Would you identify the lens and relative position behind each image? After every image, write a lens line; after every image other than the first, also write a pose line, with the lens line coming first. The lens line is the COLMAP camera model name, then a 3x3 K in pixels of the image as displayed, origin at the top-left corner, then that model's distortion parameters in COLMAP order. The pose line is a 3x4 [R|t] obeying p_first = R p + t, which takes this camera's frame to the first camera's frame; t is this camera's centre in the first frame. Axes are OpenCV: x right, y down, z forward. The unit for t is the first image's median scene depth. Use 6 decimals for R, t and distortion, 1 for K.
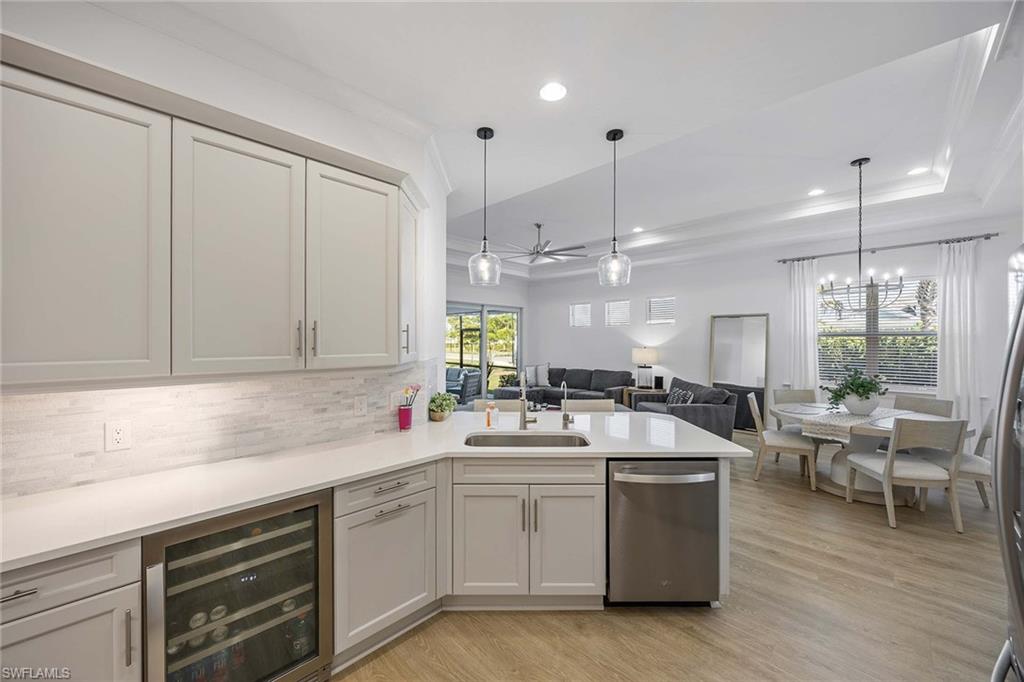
lens RADIAL K [[390.2, 0, 510.2], [0, 390.2, 342.9], [0, 0, 1]] dist [-0.002835, 0.000266]
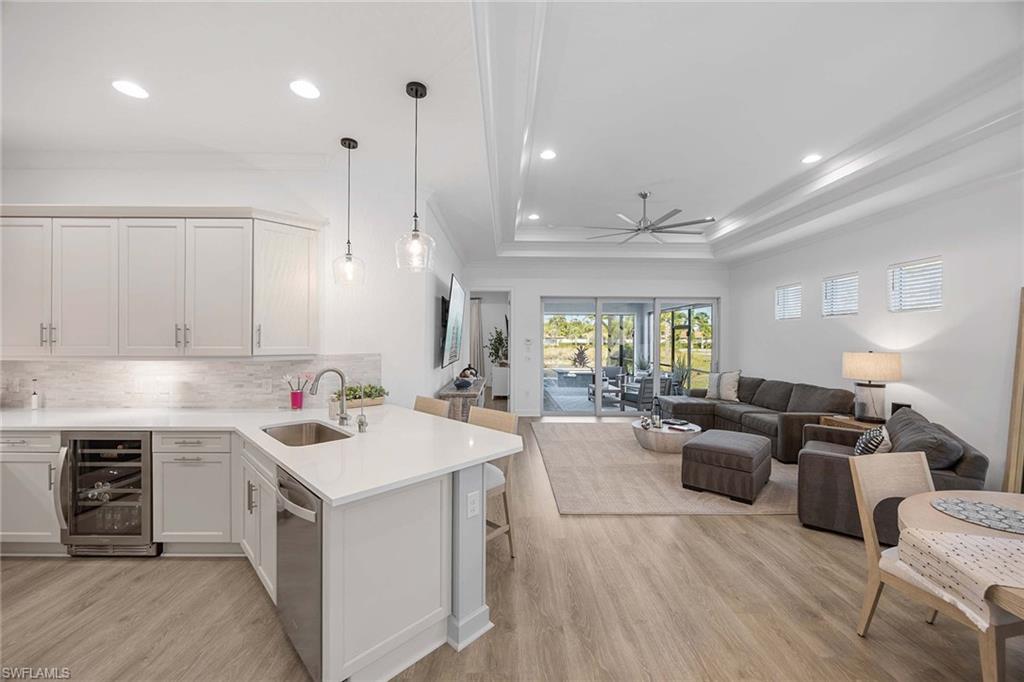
lens RADIAL K [[390.2, 0, 512.1], [0, 390.2, 340.5], [0, 0, 1]] dist [-0.002835, 0.000266]
pose [[0.710801, 0.005274, -0.703373, 0.376617], [-0.008414, 0.999964, -0.001006, -0.000286], [0.703343, 0.006633, 0.710820, 0.208103]]
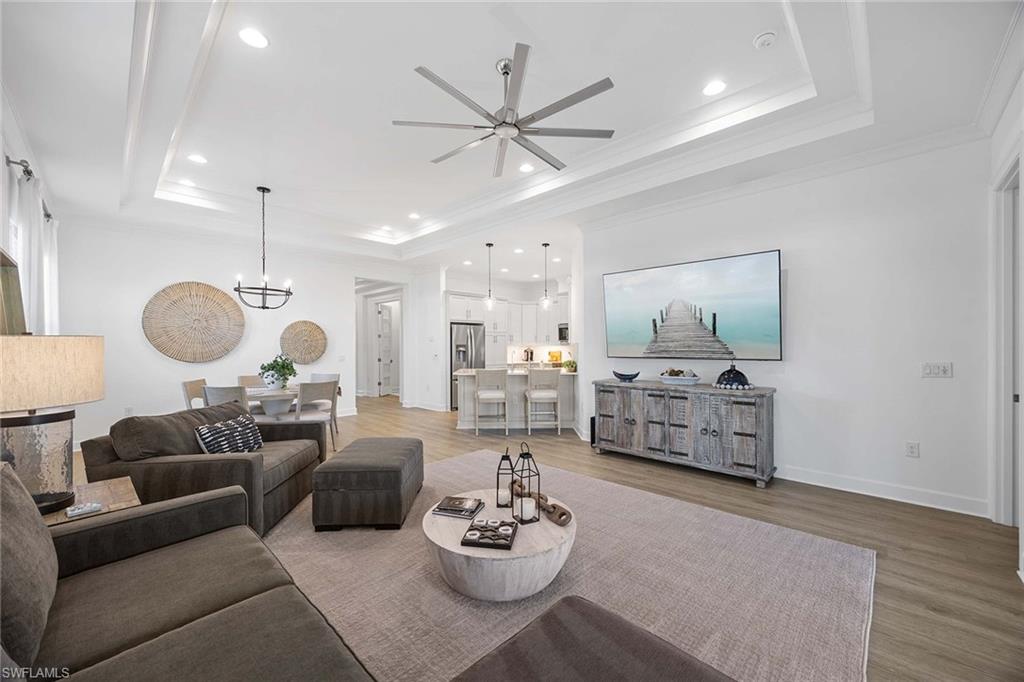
lens RADIAL K [[390.2, 0, 512.3], [0, 390.2, 346.6], [0, 0, 1]] dist [-0.002835, 0.000266]
pose [[-0.999995, -0.002111, -0.002409, 0.054422], [-0.002135, 0.999947, 0.010057, 0.014737], [0.002387, 0.010062, -0.999947, 1.237519]]
